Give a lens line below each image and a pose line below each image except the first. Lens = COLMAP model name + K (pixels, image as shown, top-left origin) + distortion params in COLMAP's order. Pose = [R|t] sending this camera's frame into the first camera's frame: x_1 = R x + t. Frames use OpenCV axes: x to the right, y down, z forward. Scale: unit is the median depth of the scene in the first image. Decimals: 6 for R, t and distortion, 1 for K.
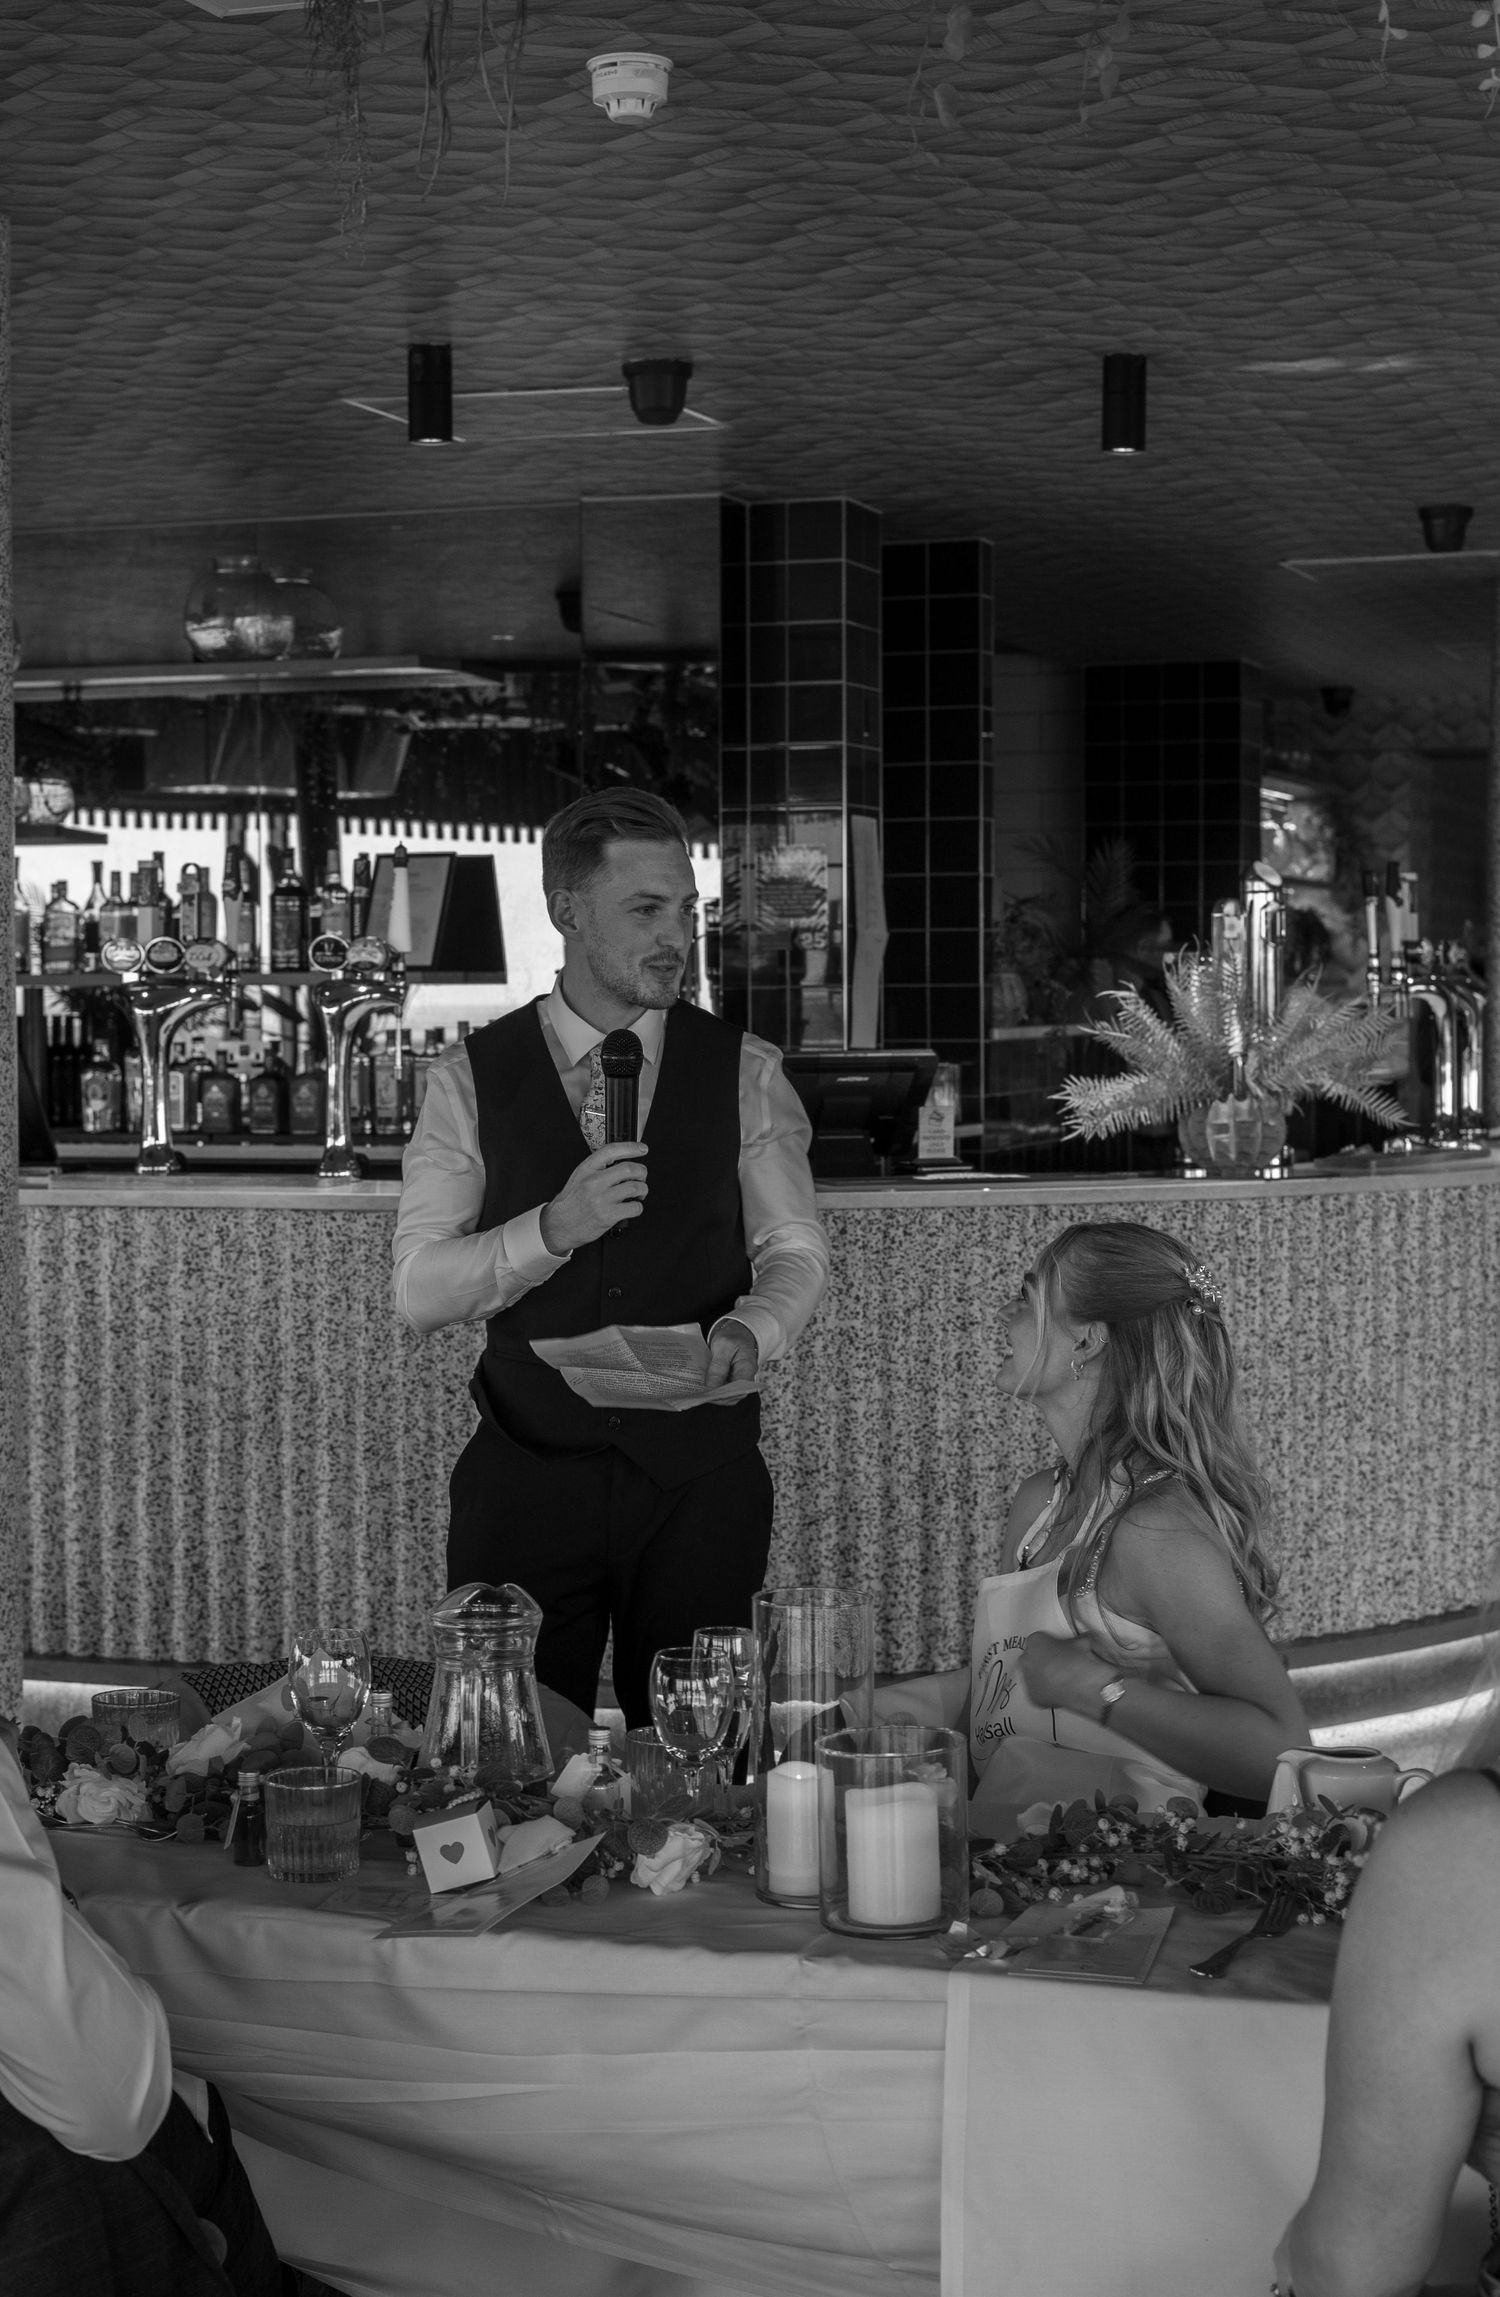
lens RADIAL K [[3787.2, 0, 720.6], [0, 3787.2, 1135.1], [0, 0, 1]] dist [-0.010729, -0.150563]
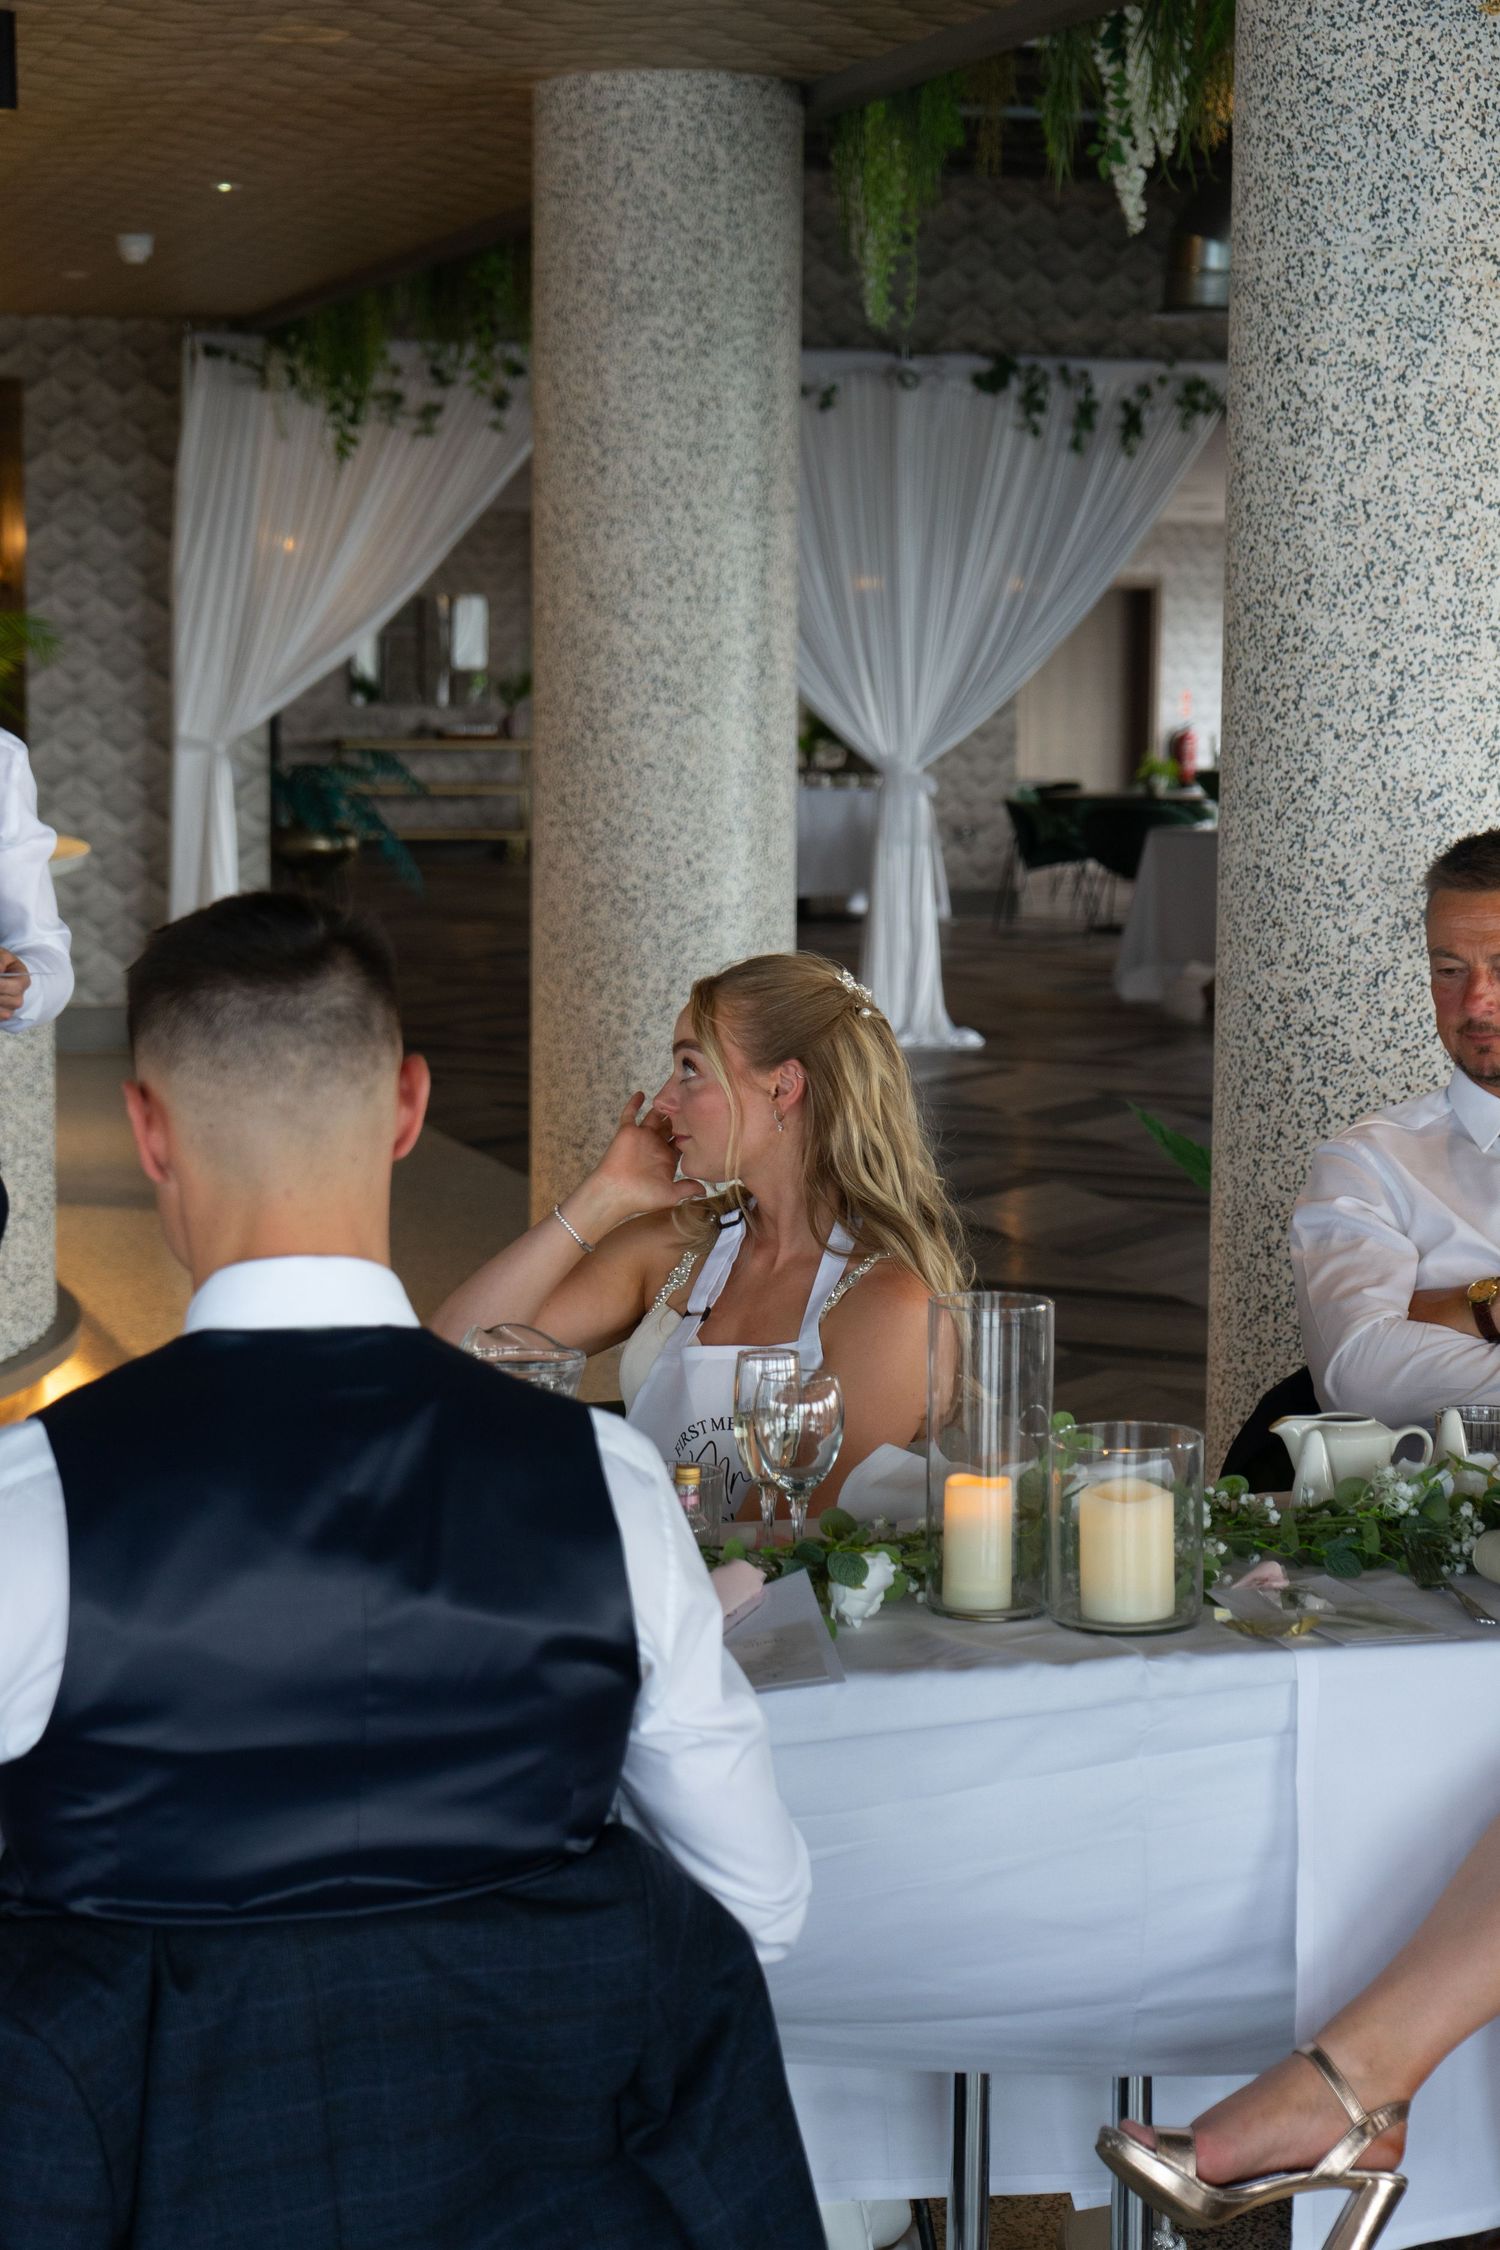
lens RADIAL K [[4414.3, 0, 753.0], [0, 4414.3, 1134.2], [0, 0, 1]] dist [0.027746, 0.257983]
pose [[0.810454, -0.050298, 0.583639, -0.292022], [0.009875, 0.997339, 0.072238, -0.000692], [-0.585719, -0.052783, 0.808794, 0.057205]]
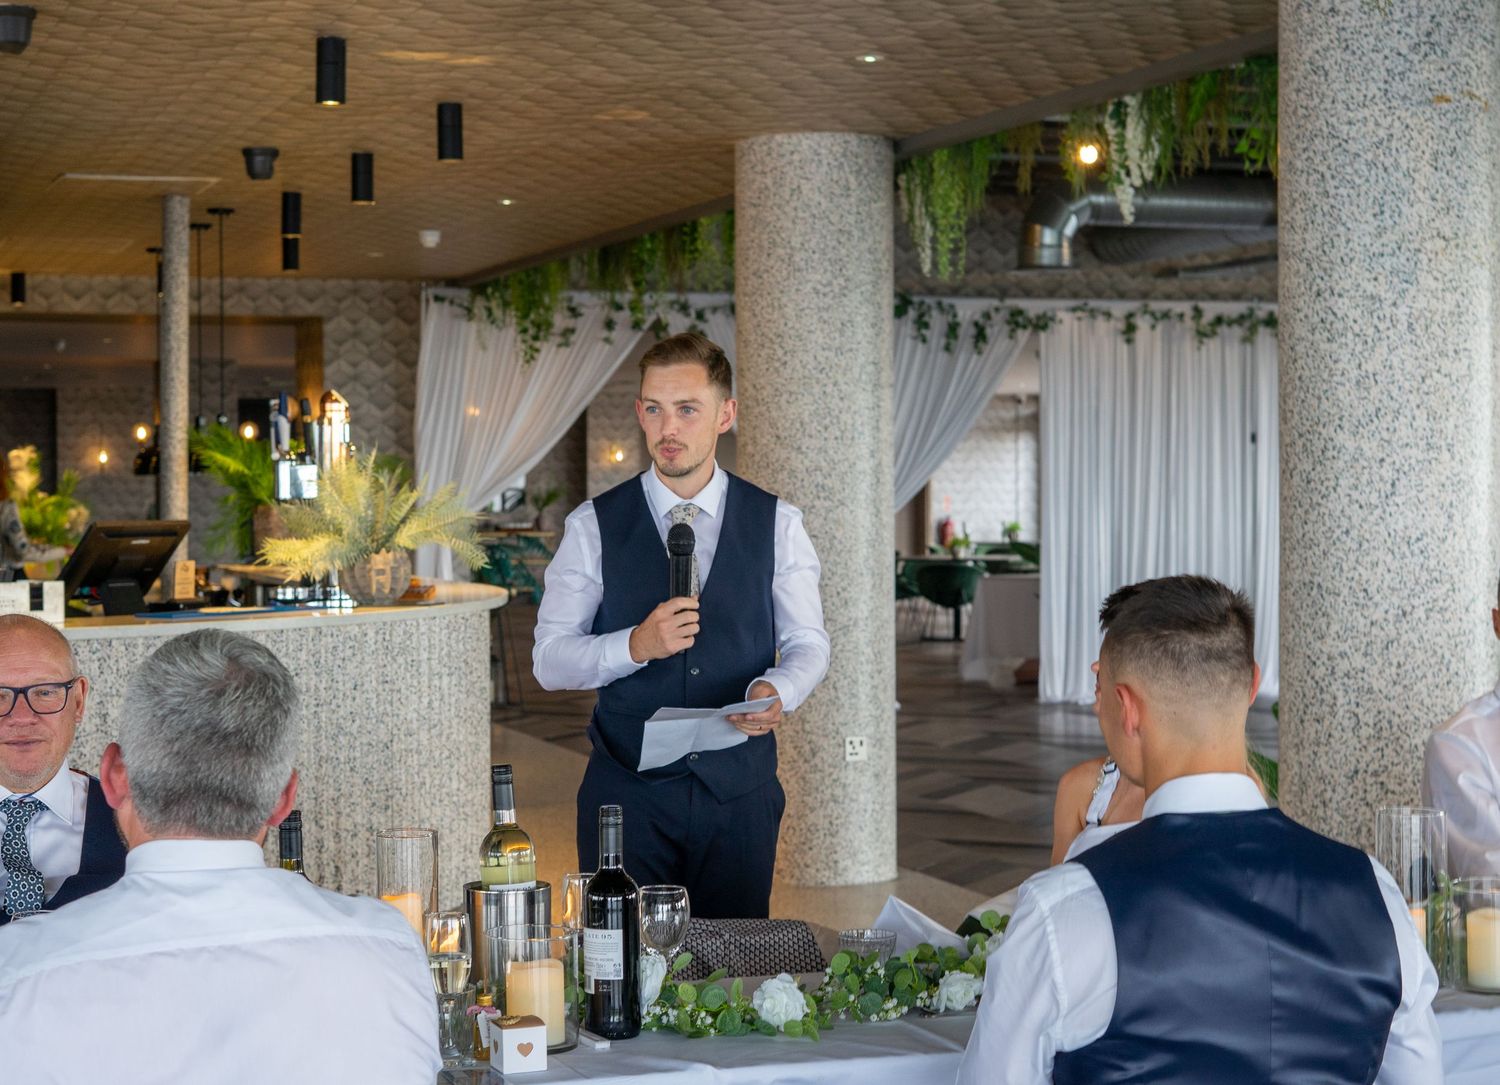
lens RADIAL K [[2730.2, 0, 741.7], [0, 2730.2, 566.4], [0, 0, 1]] dist [-0.014952, -0.025823]
pose [[0.781393, -0.017637, 0.623790, -0.427540], [0.025070, 0.999681, -0.003140, 0.002877], [-0.623535, 0.018093, 0.781586, 0.093321]]
